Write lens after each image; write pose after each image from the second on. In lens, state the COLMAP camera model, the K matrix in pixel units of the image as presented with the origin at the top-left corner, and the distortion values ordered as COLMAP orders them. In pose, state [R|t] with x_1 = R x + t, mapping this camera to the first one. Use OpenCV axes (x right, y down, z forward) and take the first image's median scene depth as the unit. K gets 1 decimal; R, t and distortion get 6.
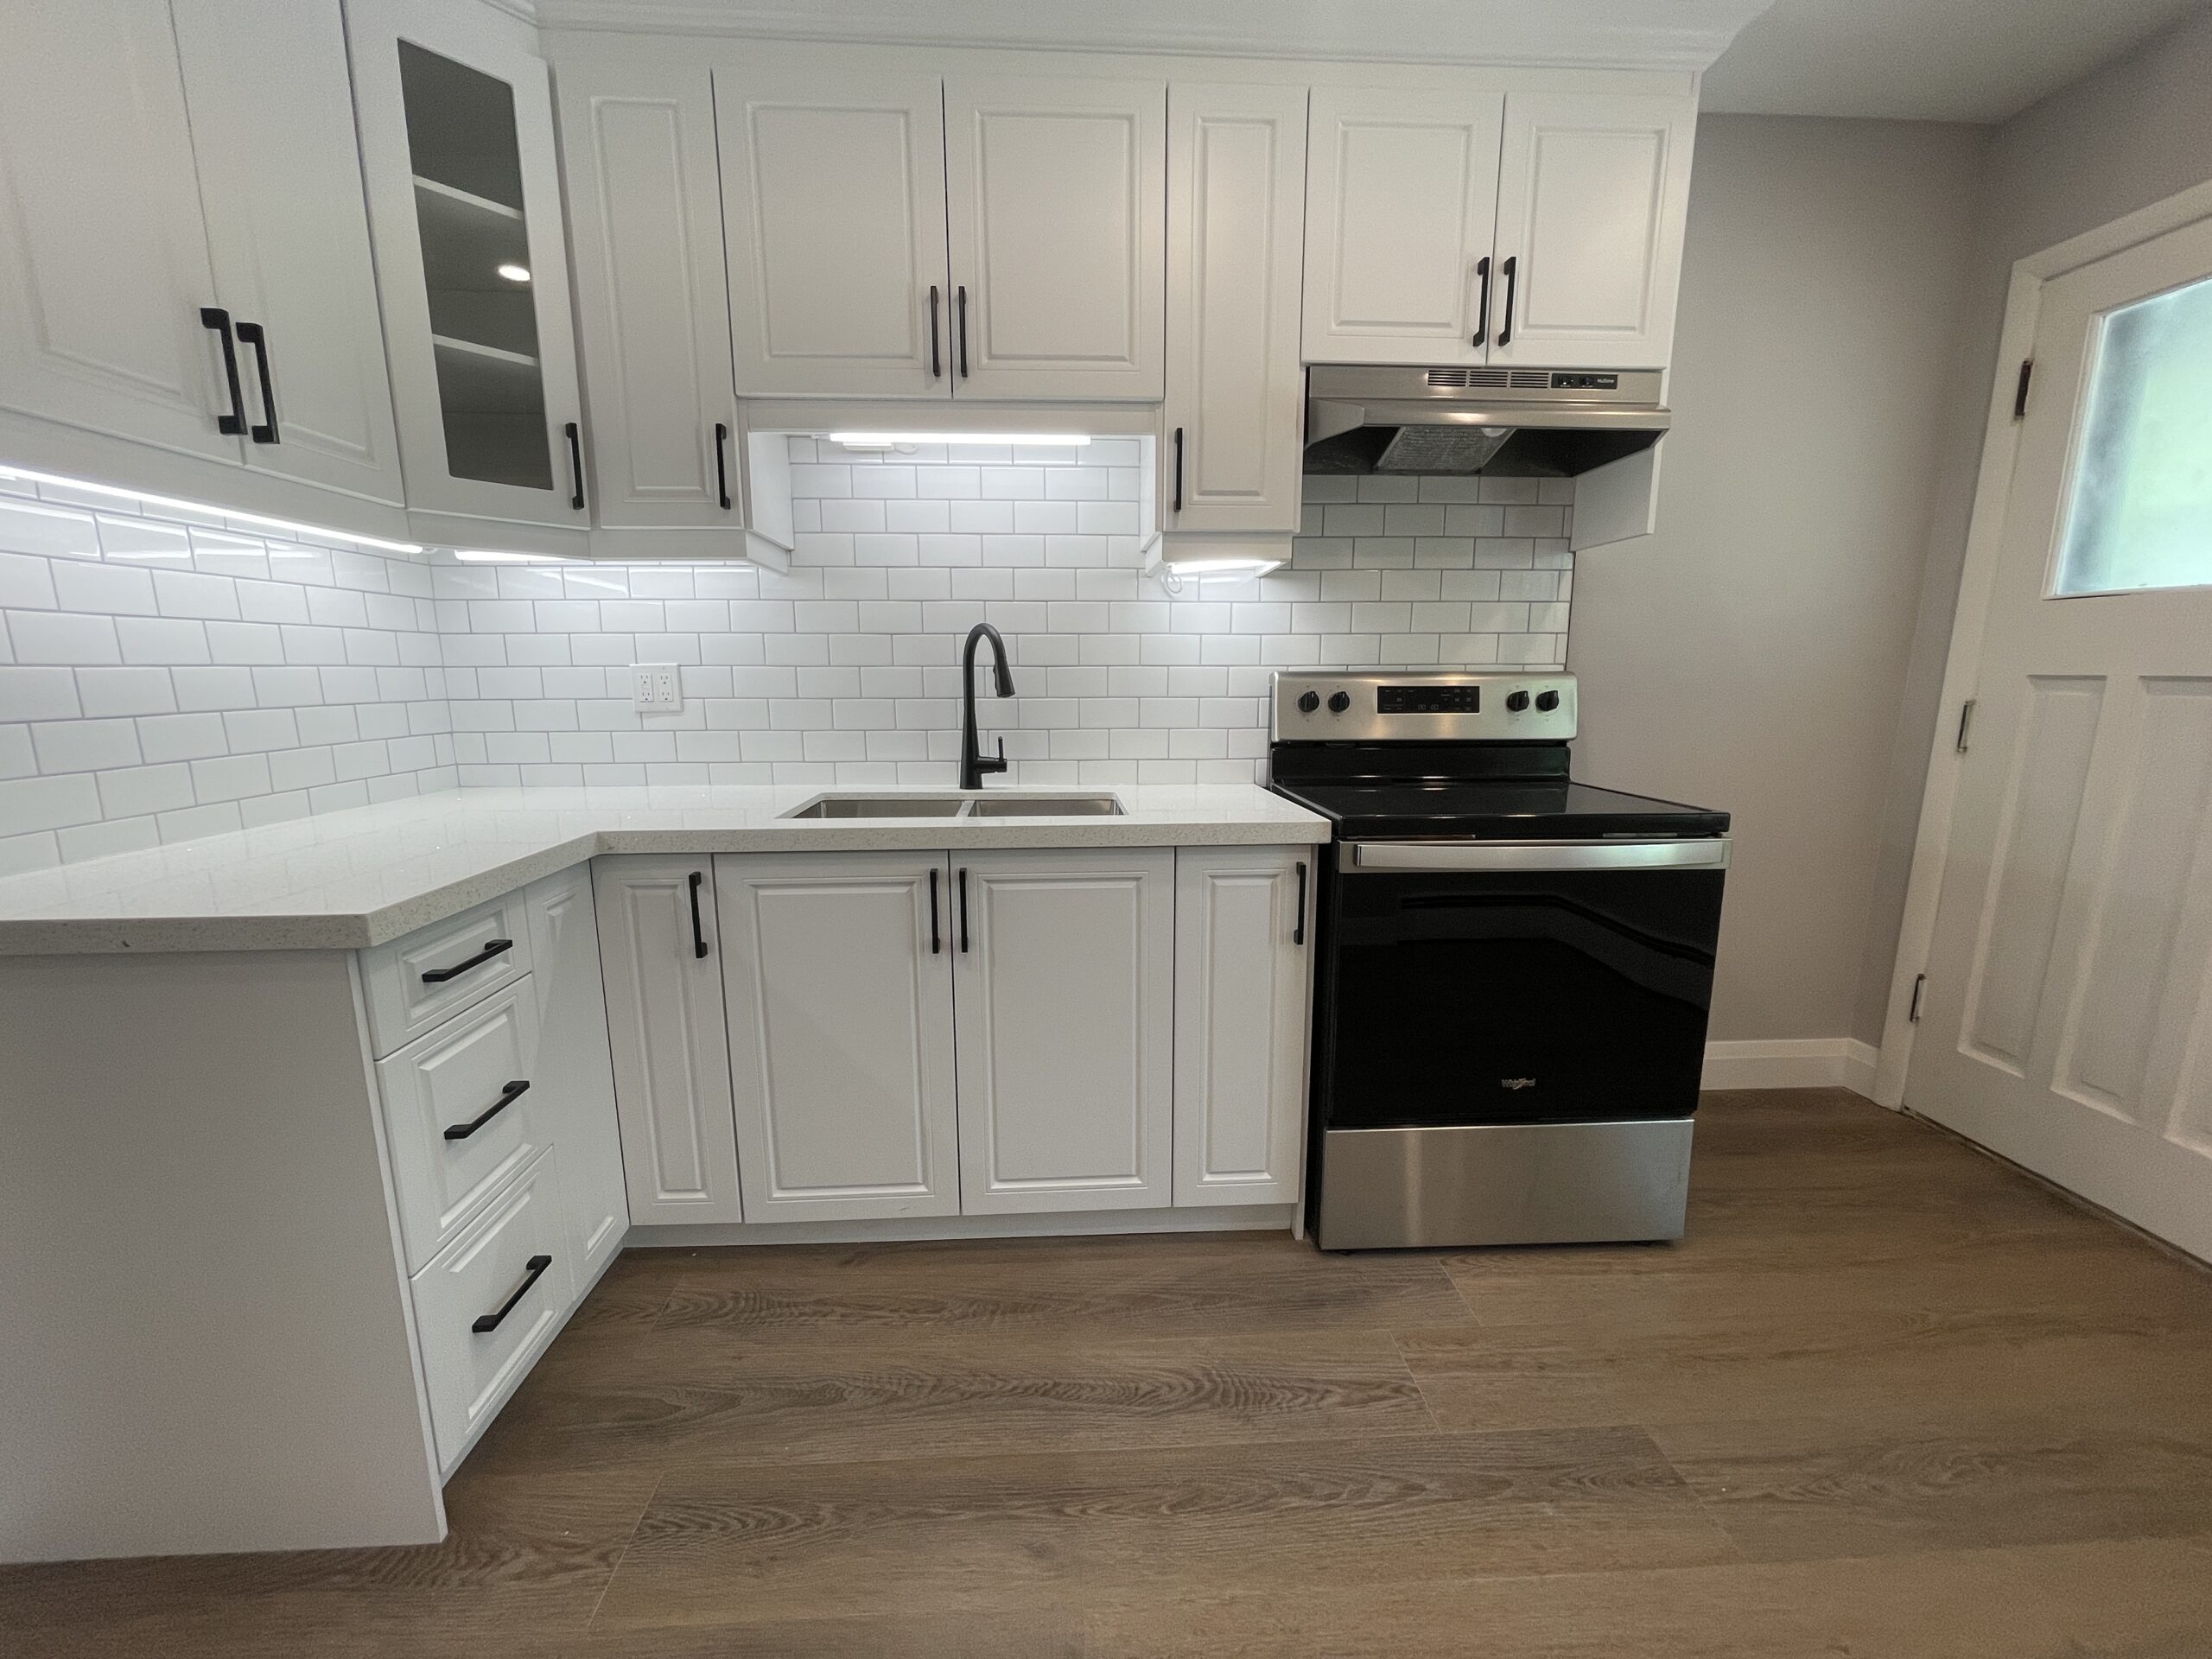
lens RADIAL K [[894.4, 0, 1100.6], [0, 894.4, 837.9], [0, 0, 1]] dist [-0.000717, -0.000723]
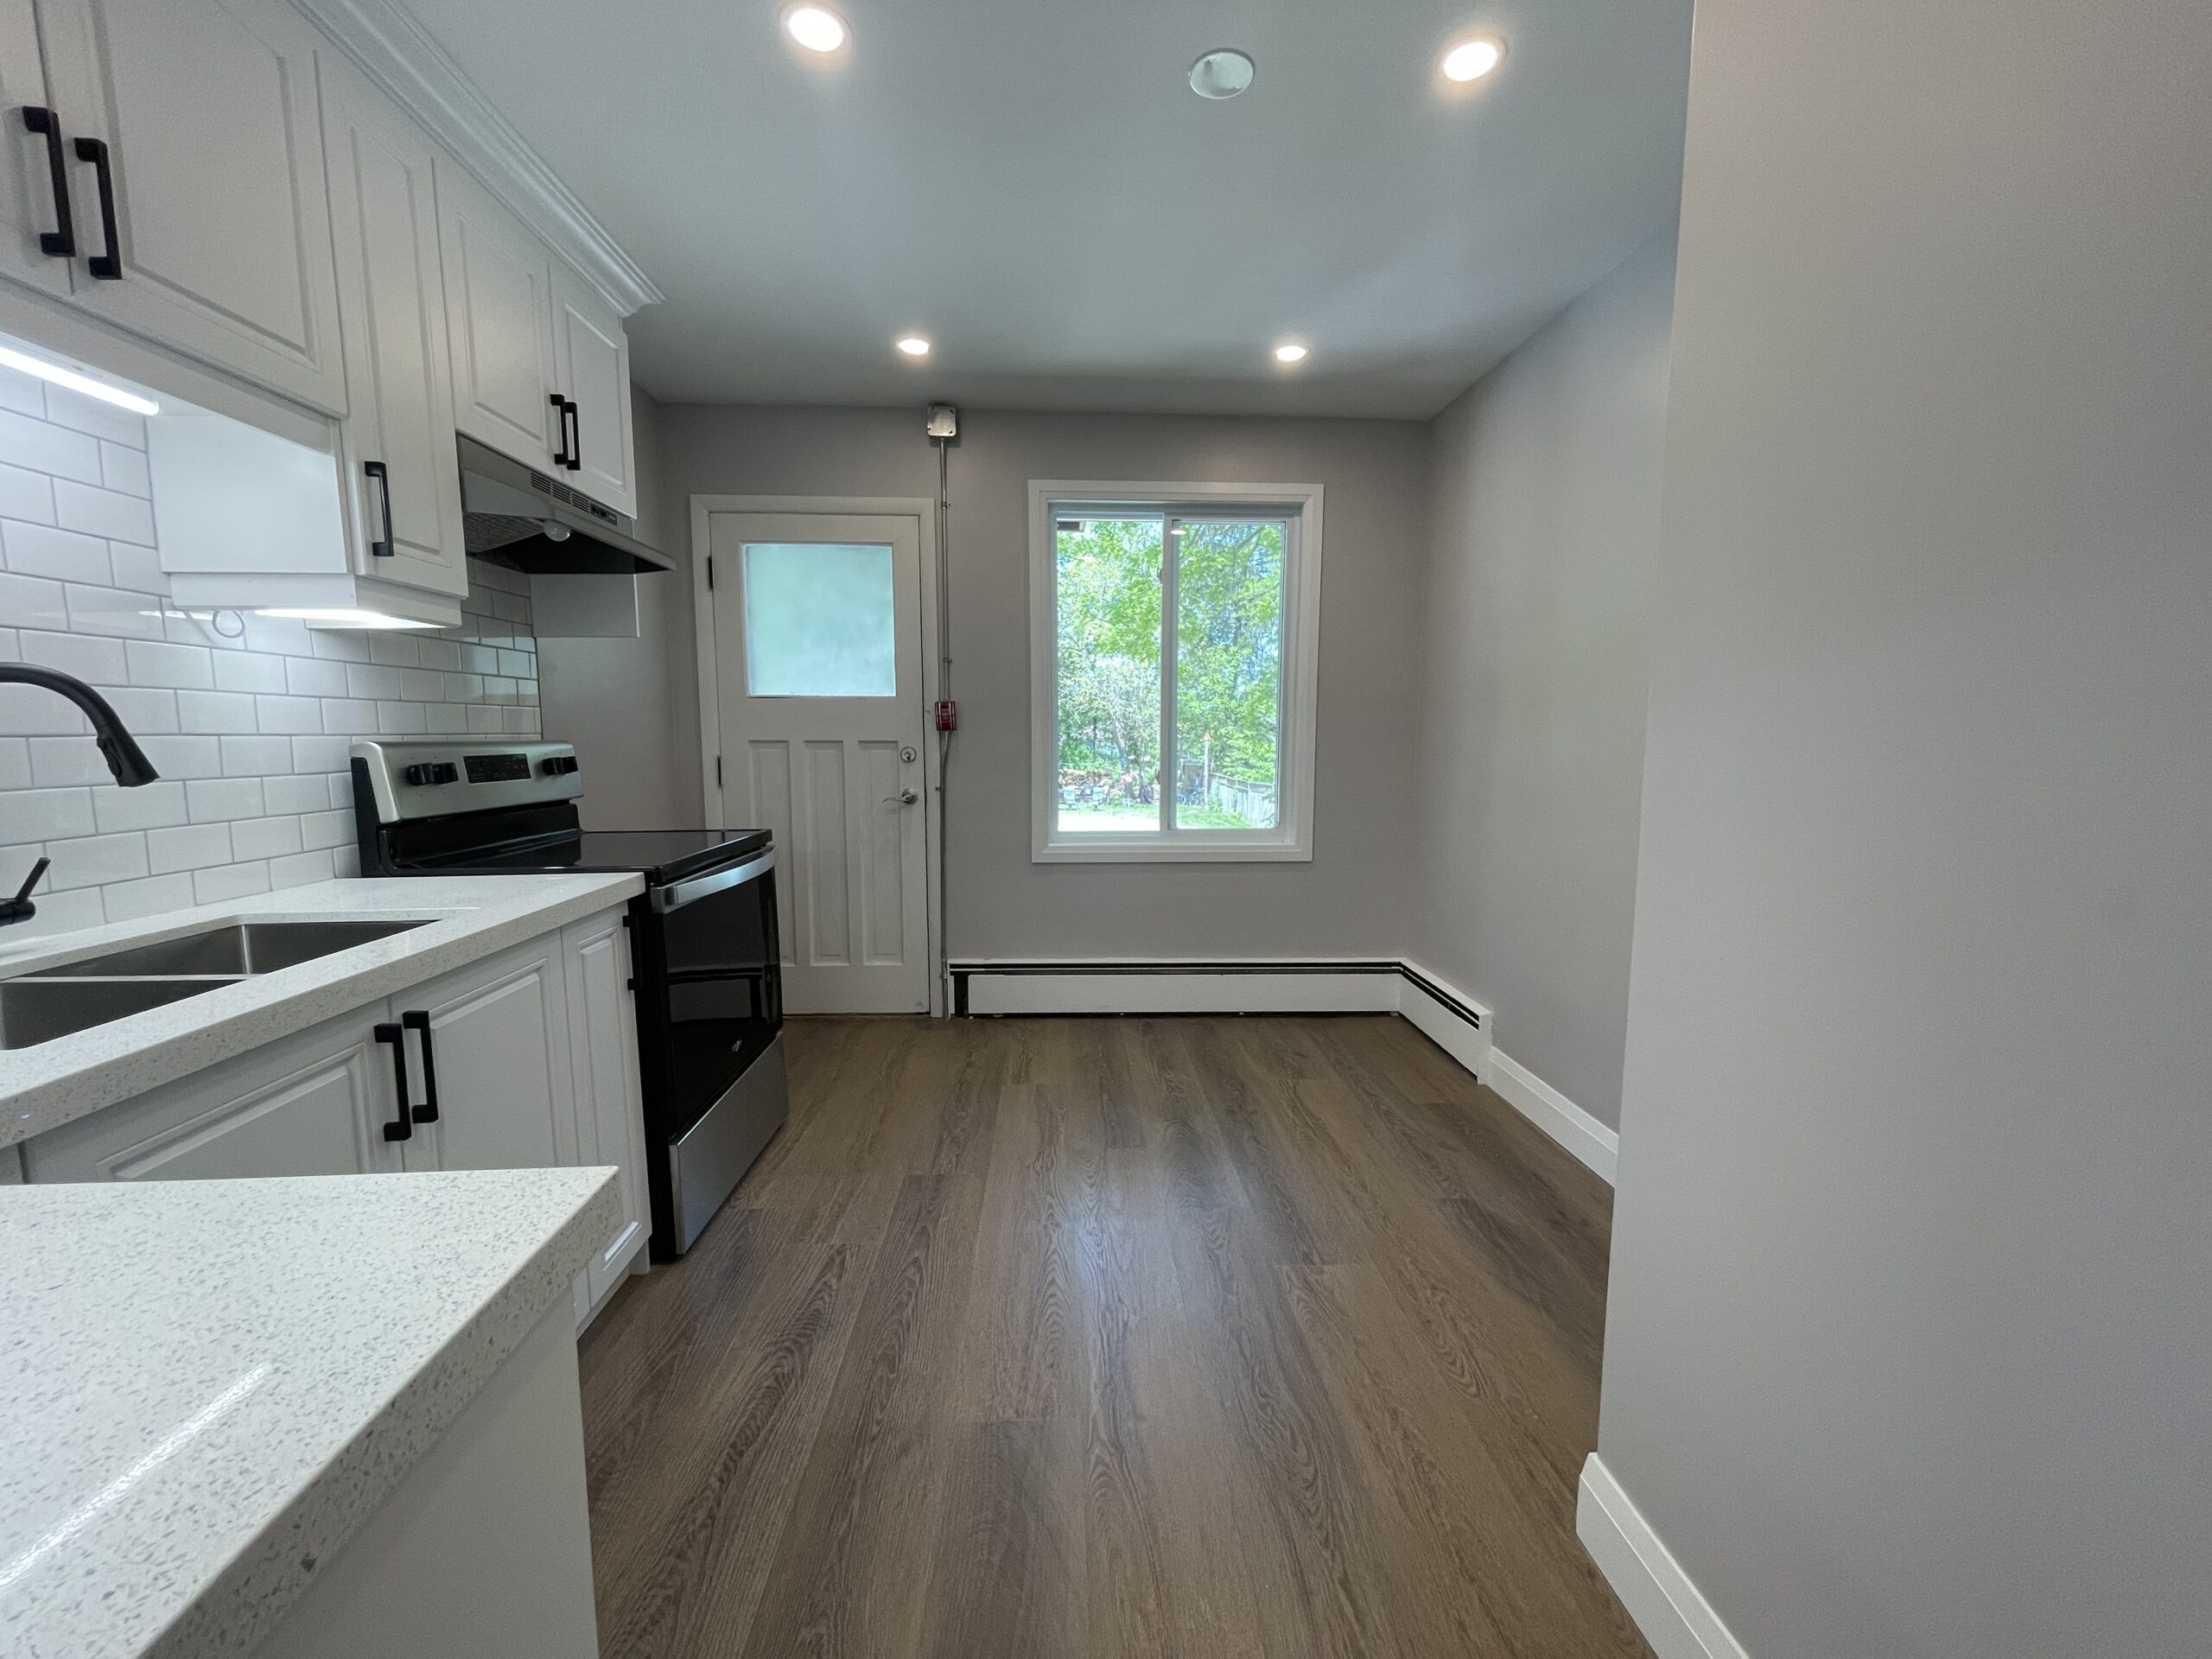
lens RADIAL K [[894.4, 0, 1102.1], [0, 894.4, 838.5], [0, 0, 1]] dist [-0.000717, -0.000723]
pose [[0.000800, -0.115340, 0.993326, -0.802614], [0.180670, 0.976996, 0.113298, -0.079218], [-0.983543, 0.179374, 0.021620, 0.370193]]
